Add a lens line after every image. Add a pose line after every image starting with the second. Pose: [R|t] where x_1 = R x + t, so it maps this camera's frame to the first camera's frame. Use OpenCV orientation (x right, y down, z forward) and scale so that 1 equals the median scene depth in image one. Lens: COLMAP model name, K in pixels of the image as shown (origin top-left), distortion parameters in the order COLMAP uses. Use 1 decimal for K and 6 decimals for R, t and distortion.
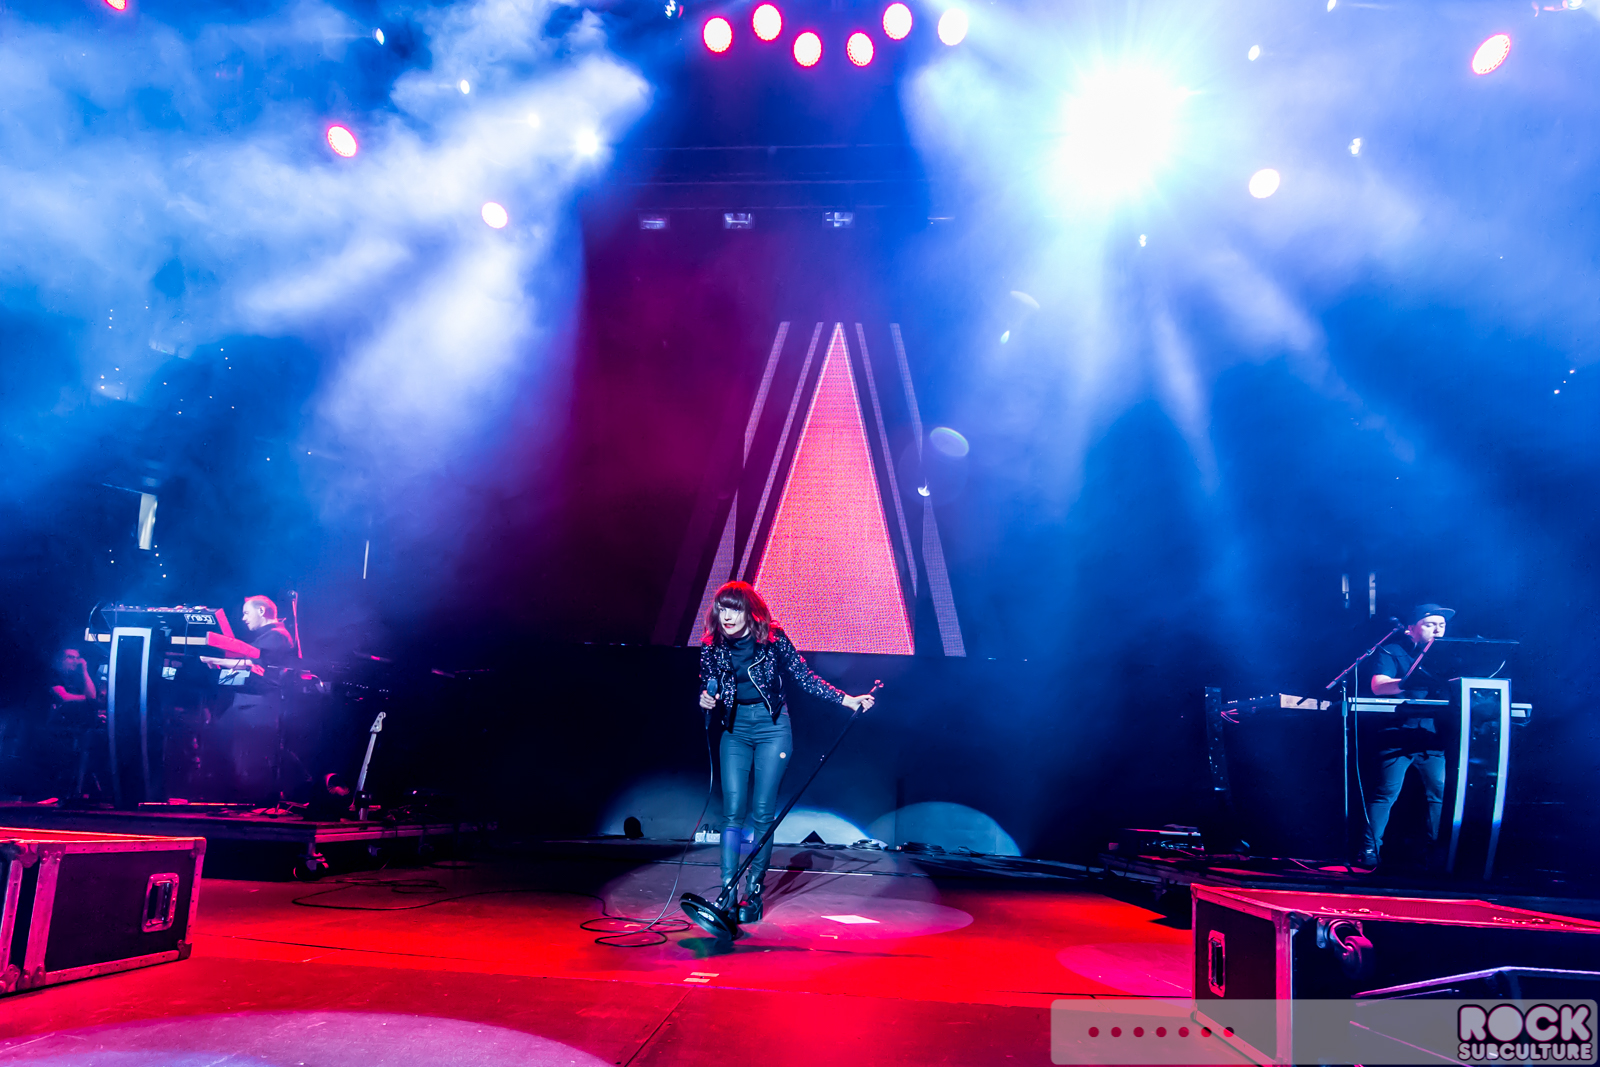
lens RADIAL K [[1077.8, 0, 849.9], [0, 1077.8, 554.3], [0, 0, 1]] dist [0.007005, -0.004940]
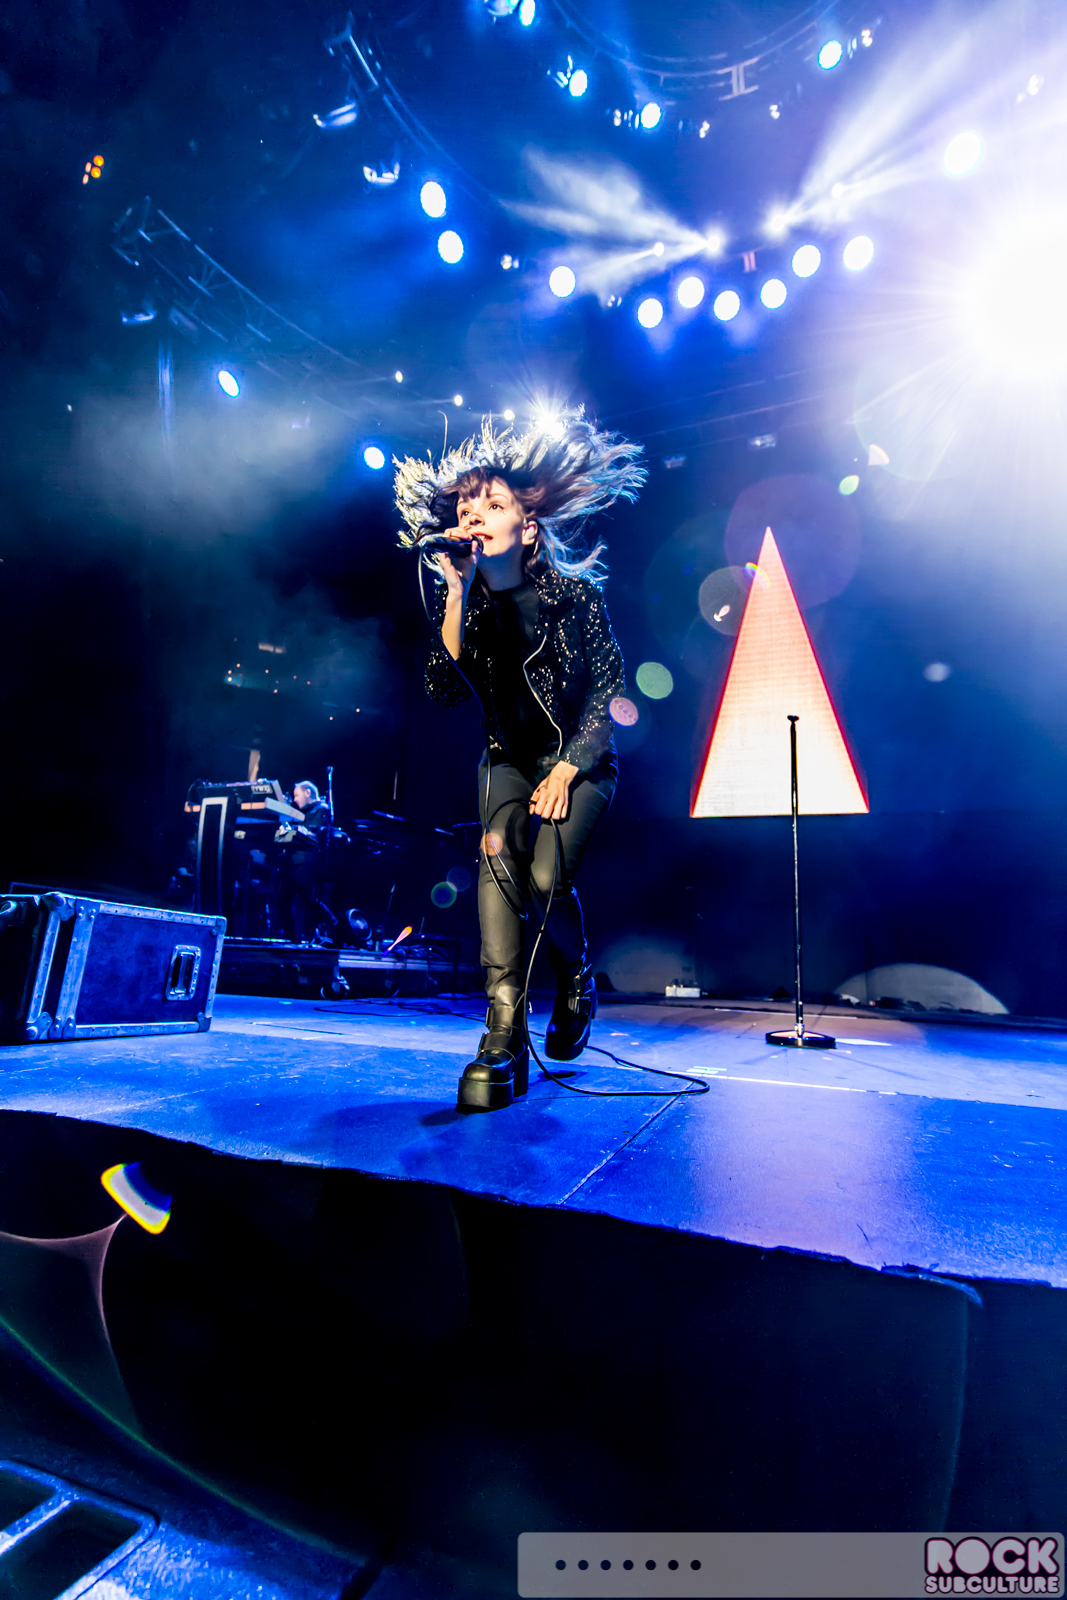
lens RADIAL K [[714.4, 0, 533.5], [0, 714.4, 791.1], [0, 0, 1]] dist [0.004289, 0.000465]
pose [[0.962380, -0.066130, -0.263537, -0.082466], [0.027851, 0.988830, -0.146422, 0.197307], [0.270276, 0.133574, 0.953472, 0.303259]]
